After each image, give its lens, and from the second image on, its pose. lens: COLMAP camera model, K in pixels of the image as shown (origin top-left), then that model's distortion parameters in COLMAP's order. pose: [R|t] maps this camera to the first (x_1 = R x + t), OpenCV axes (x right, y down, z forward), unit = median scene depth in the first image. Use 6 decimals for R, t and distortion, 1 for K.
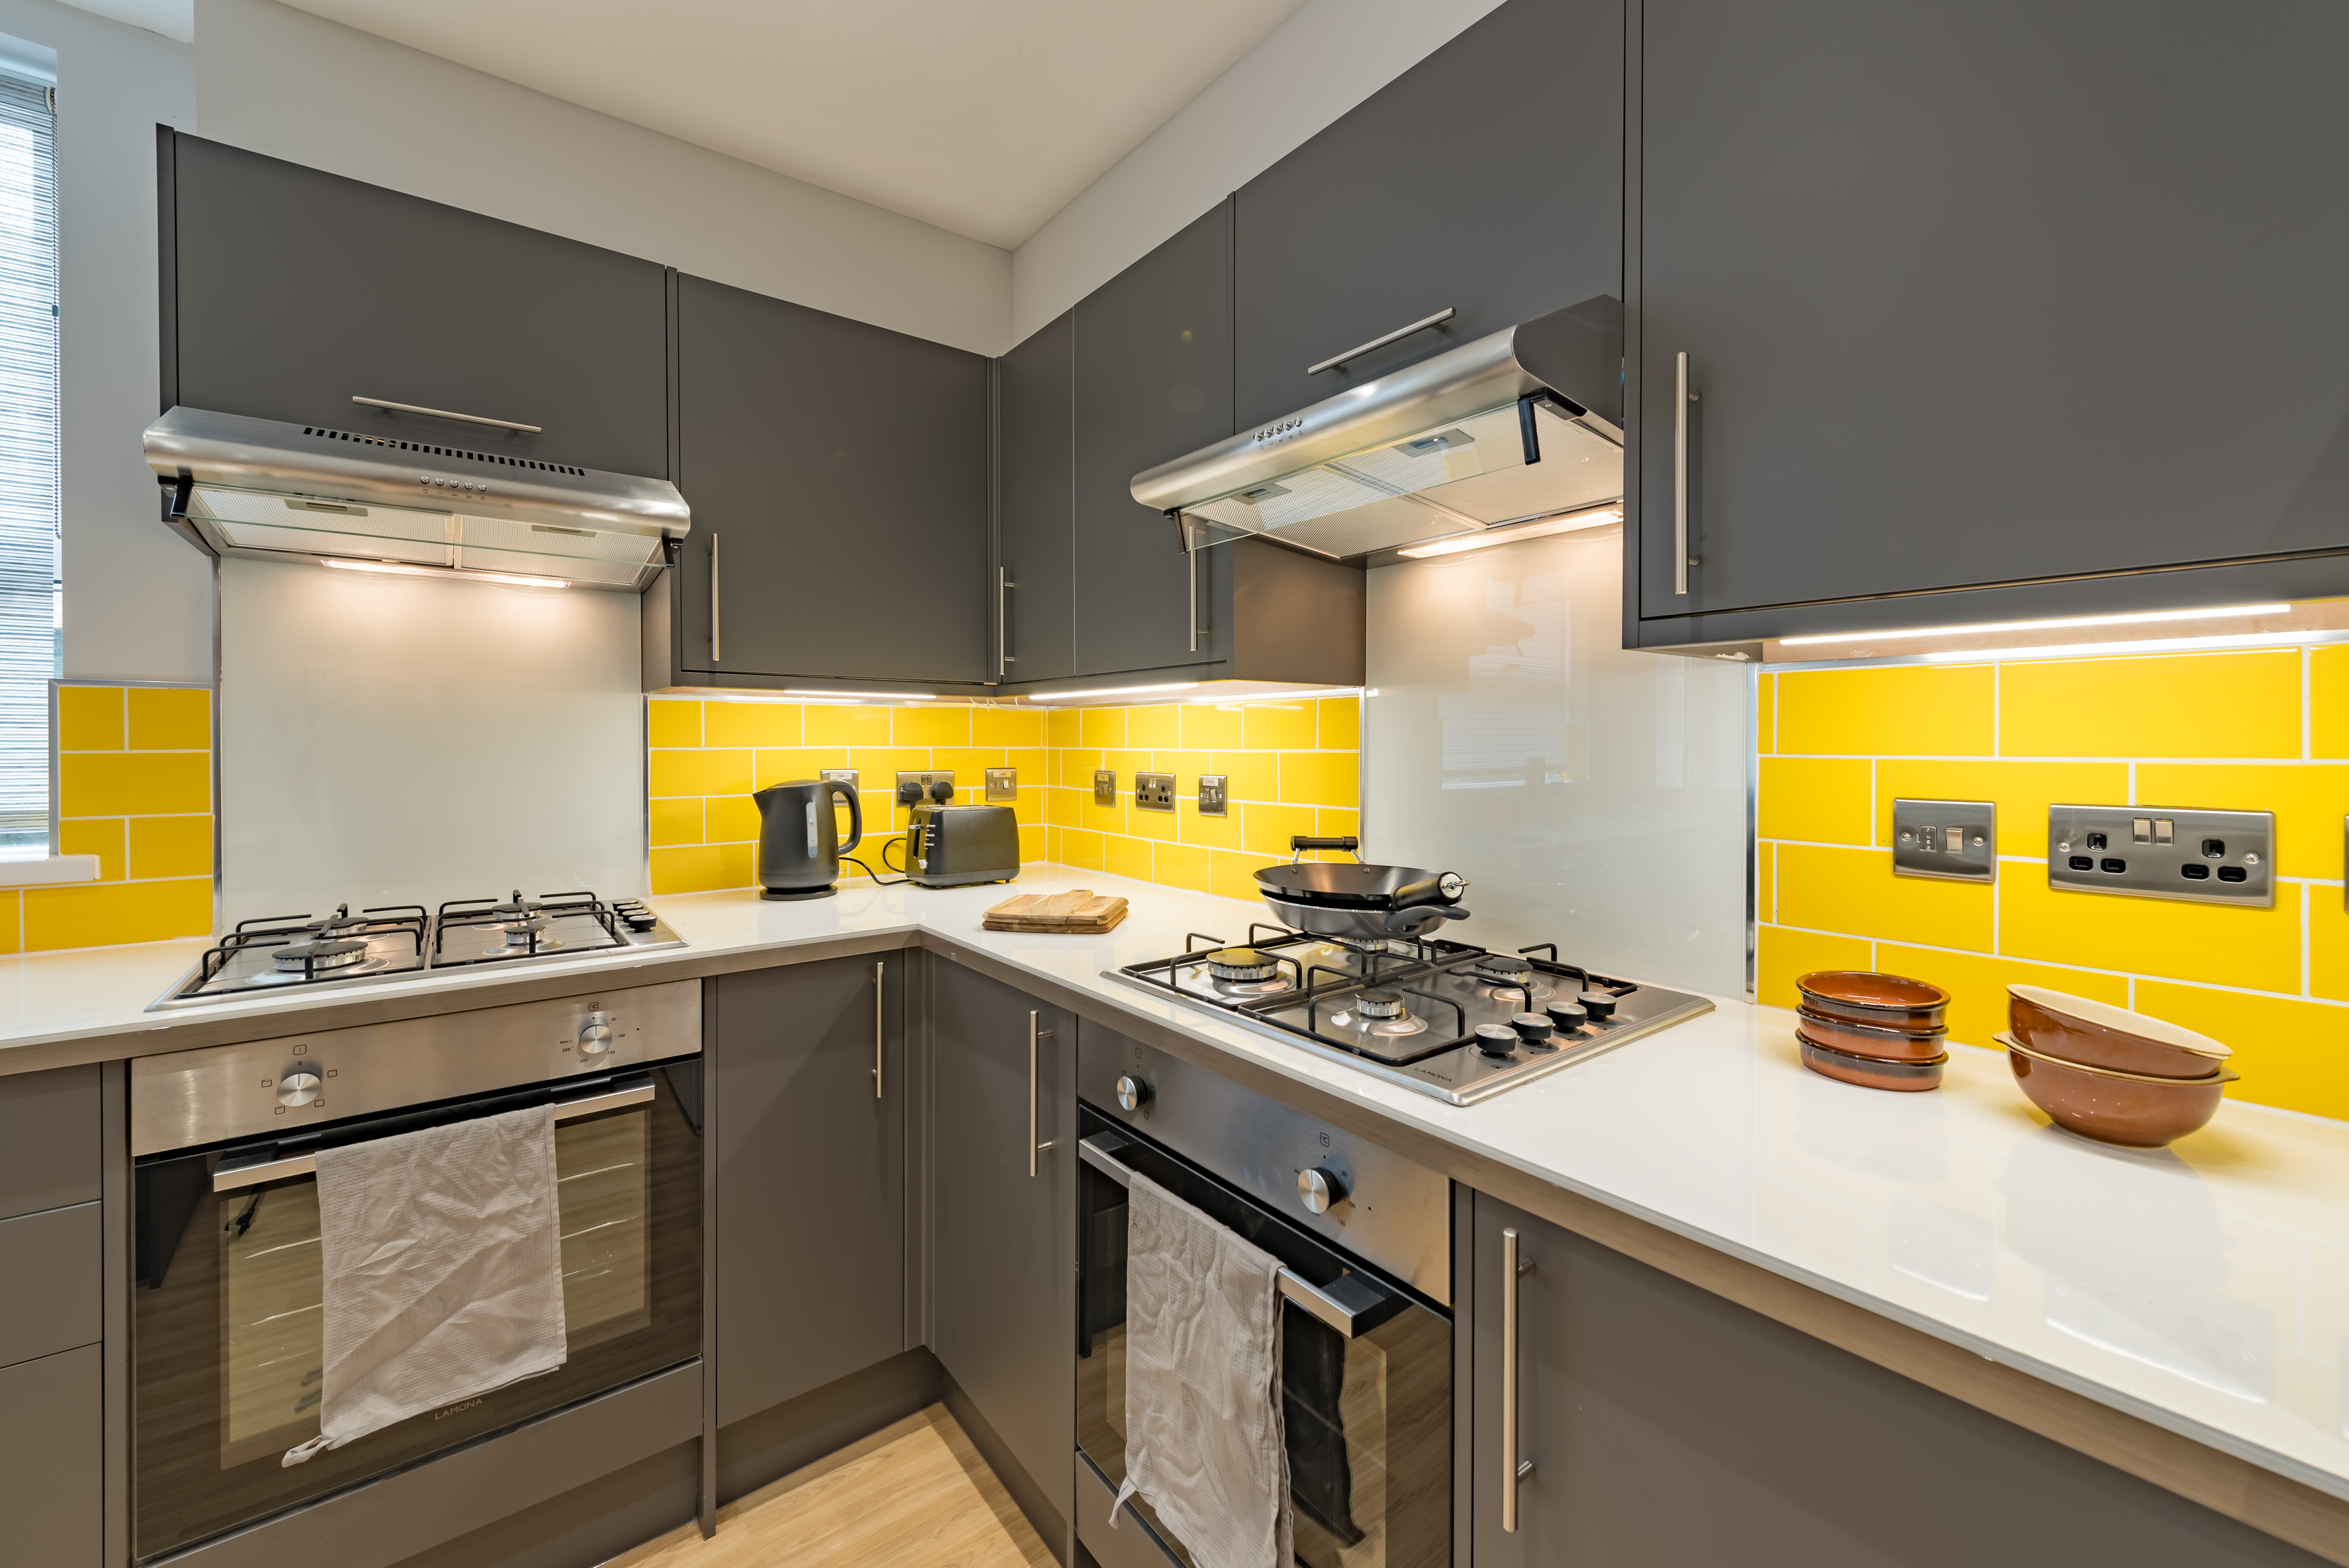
lens RADIAL K [[921.9, 0, 1163.4], [0, 921.9, 741.8], [0, 0, 1]] dist [0.000606, -0.000599]
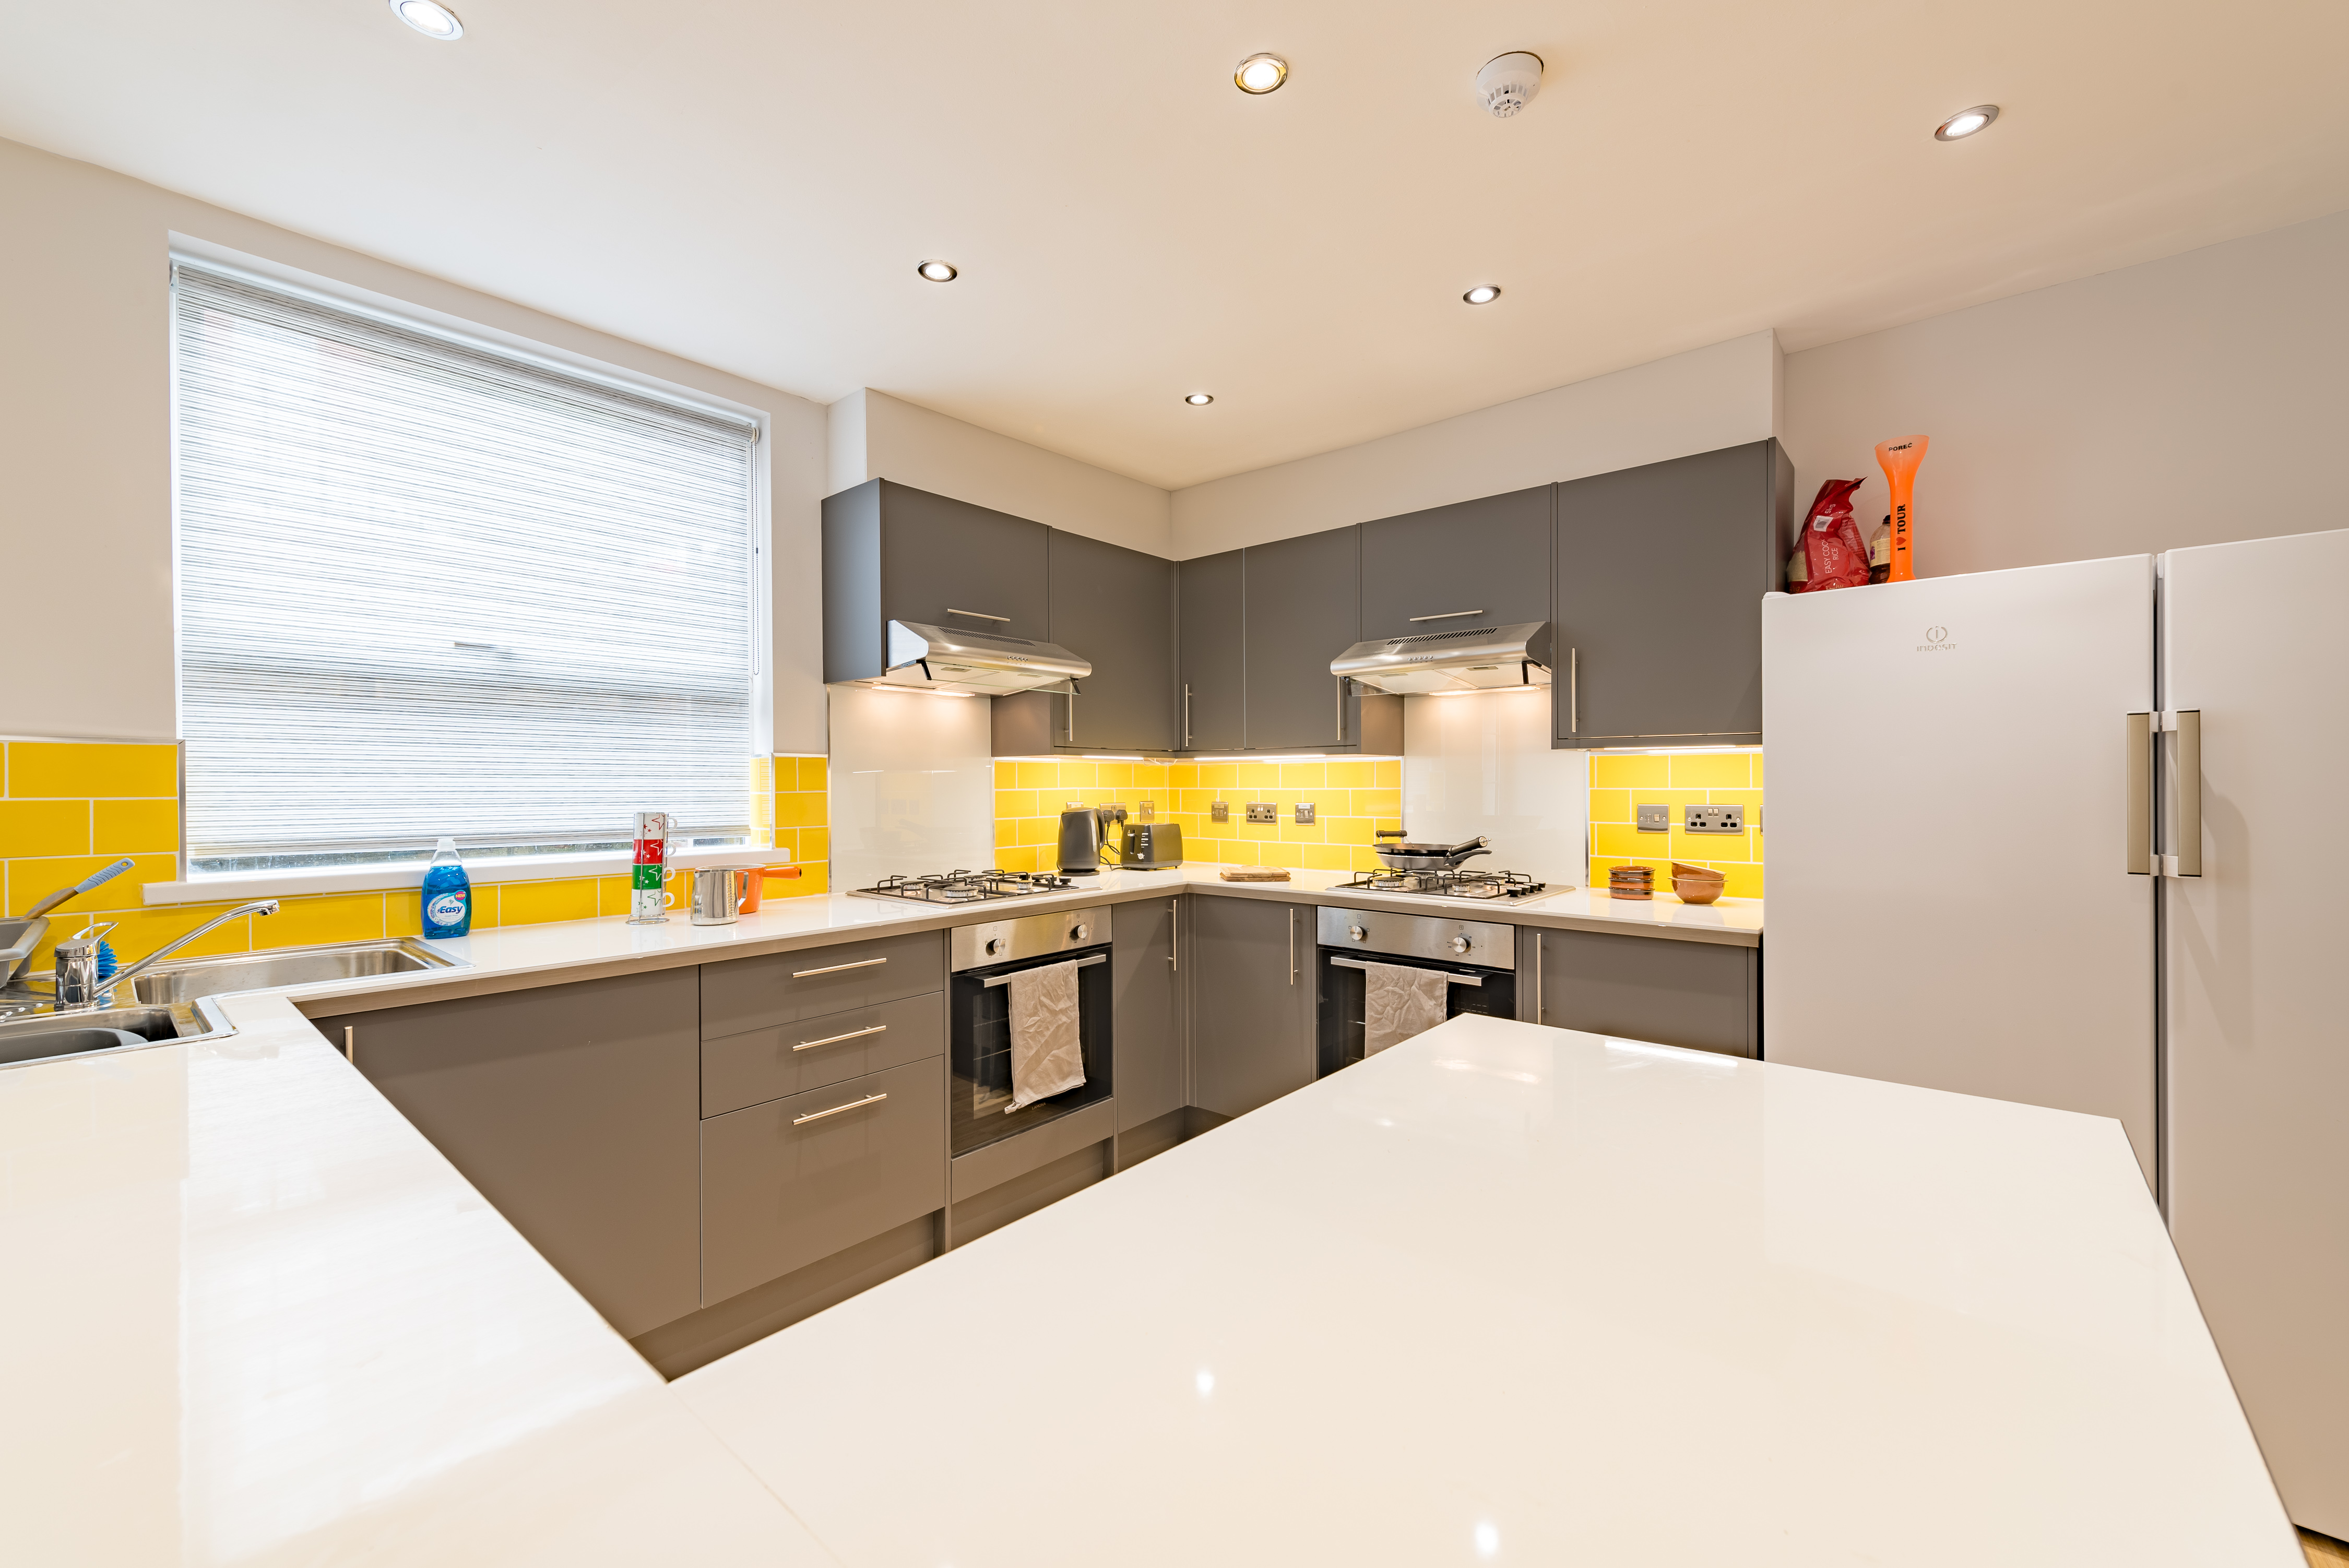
lens RADIAL K [[921.9, 0, 1173.1], [0, 921.9, 785.5], [0, 0, 1]] dist [0.000606, -0.000599]
pose [[0.975940, -0.003844, 0.218005, -0.925352], [0.003852, 0.999993, 0.000387, 0.000701], [-0.218005, 0.000462, 0.975948, -1.102926]]
